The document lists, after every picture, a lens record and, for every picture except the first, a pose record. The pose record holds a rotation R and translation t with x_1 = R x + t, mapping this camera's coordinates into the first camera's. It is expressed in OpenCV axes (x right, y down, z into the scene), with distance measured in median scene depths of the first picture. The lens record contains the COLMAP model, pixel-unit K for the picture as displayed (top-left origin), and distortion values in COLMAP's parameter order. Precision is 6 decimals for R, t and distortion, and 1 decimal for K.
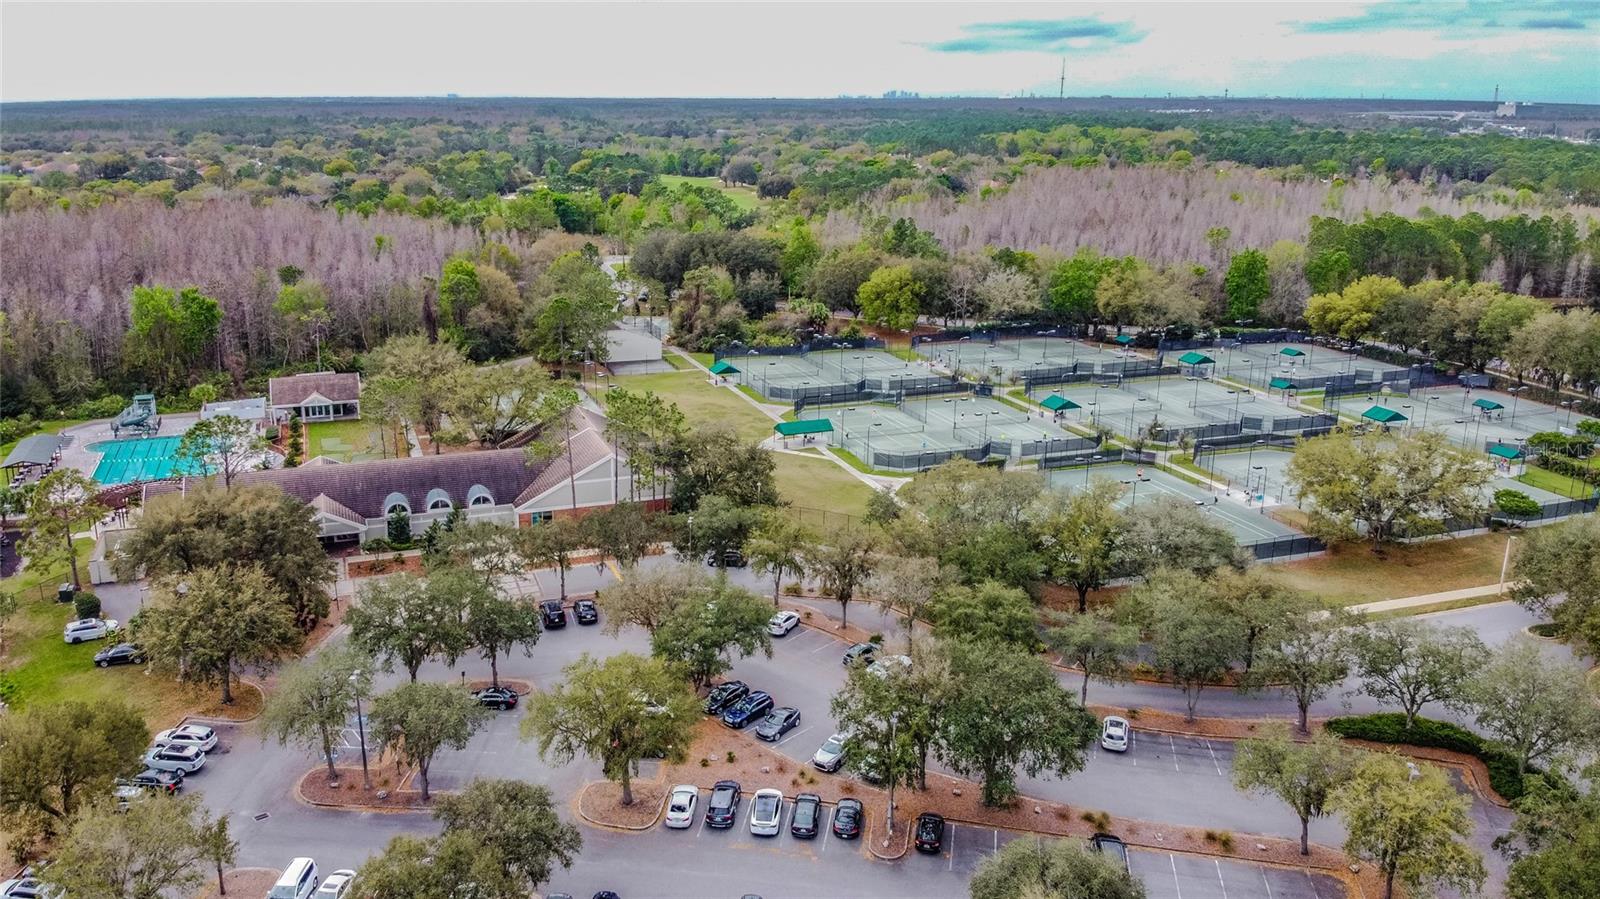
lens RADIAL K [[1227.1, 0, 840.2], [0, 1227.1, 432.1], [0, 0, 1]] dist [0.111688, -0.252251]
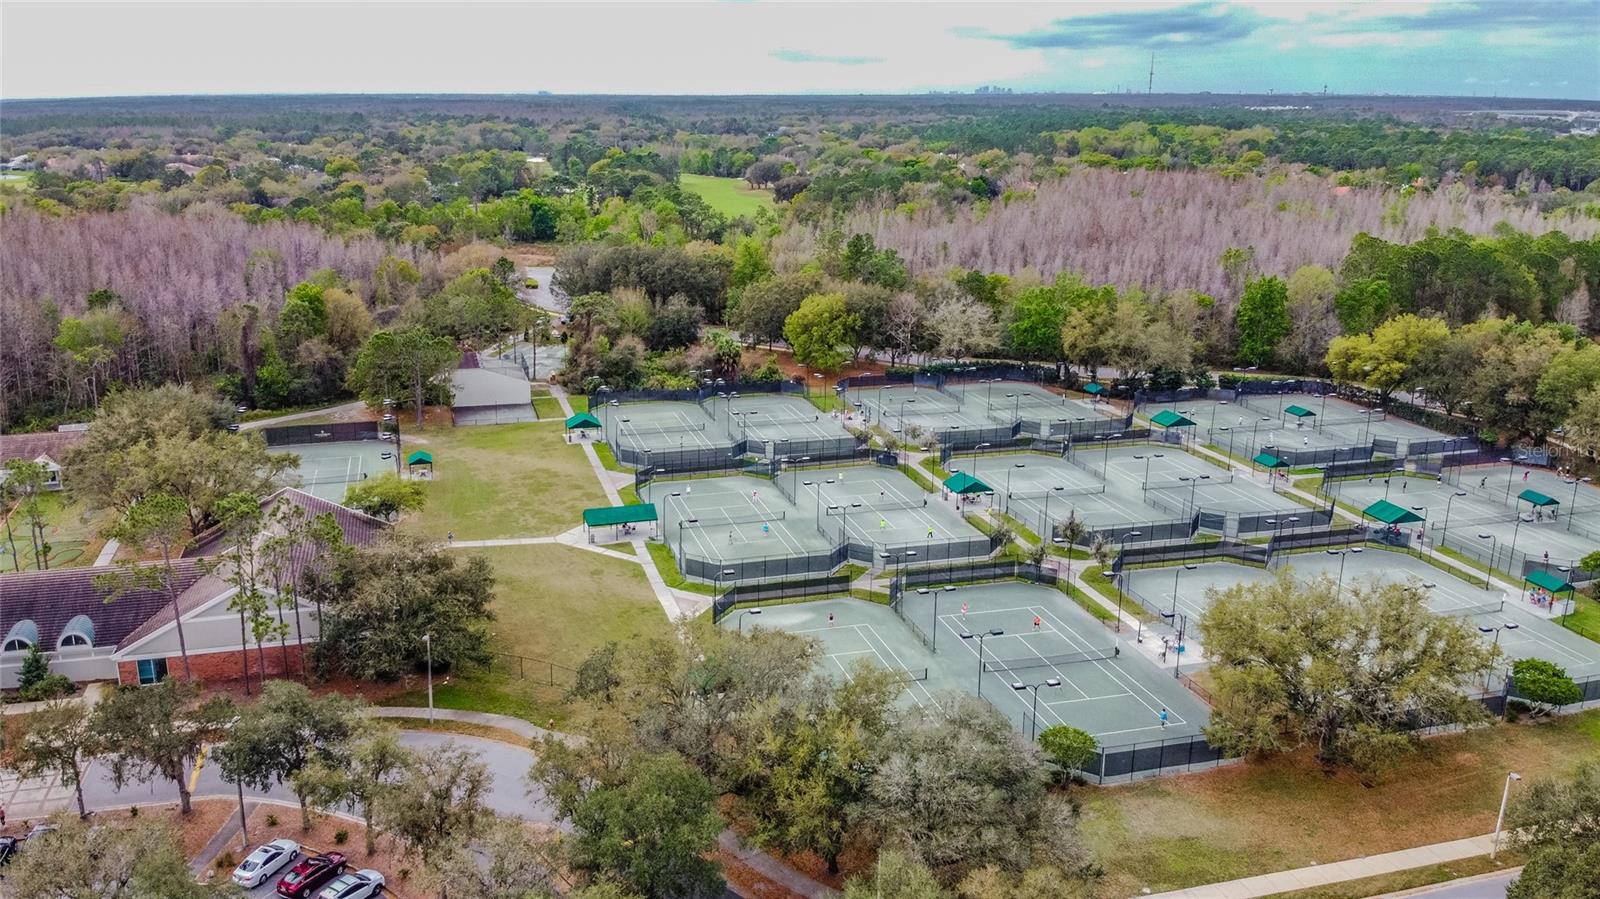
lens RADIAL K [[1227.1, 0, 840.2], [0, 1227.1, 432.1], [0, 0, 1]] dist [0.111688, -0.252251]
pose [[0.997040, 0.019820, -0.074285, 0.117561], [-0.019646, 0.999802, 0.003076, -0.043264], [0.074331, -0.001608, 0.997232, 0.165677]]
